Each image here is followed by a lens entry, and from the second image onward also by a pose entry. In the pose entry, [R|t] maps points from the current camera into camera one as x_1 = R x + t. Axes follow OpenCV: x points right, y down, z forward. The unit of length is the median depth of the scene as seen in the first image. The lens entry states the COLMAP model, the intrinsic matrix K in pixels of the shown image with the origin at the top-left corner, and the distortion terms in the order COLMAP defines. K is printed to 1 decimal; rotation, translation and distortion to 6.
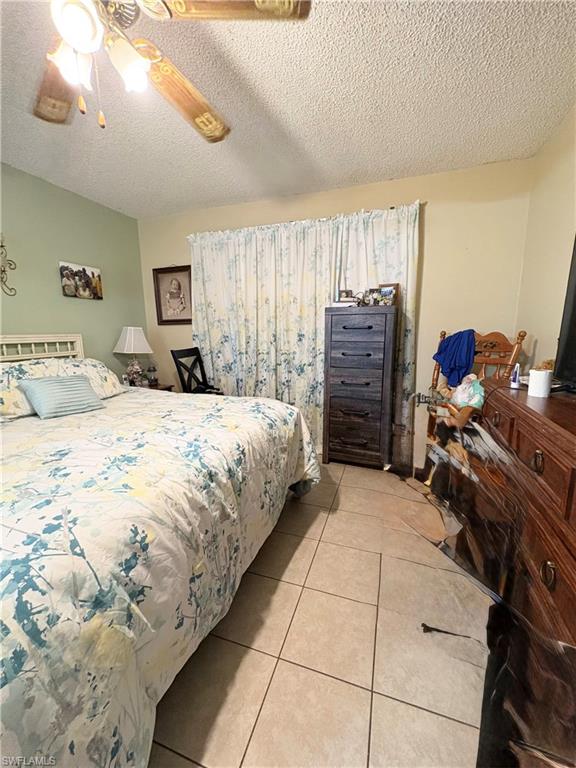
lens RADIAL K [[307.7, 0, 288.9], [0, 307.7, 384.6], [0, 0, 1]] dist [0.000453, 0.000003]
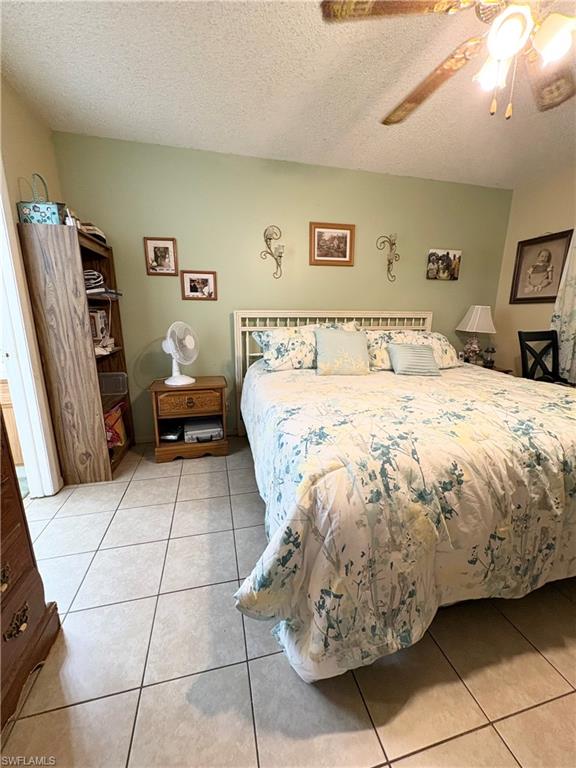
lens RADIAL K [[307.7, 0, 287.1], [0, 307.7, 383.8], [0, 0, 1]] dist [0.000453, 0.000003]
pose [[0.542476, 0.204299, -0.814851, 0.051483], [-0.158900, 0.977422, 0.139273, 0.057000], [0.824906, 0.053927, 0.562691, -0.185359]]
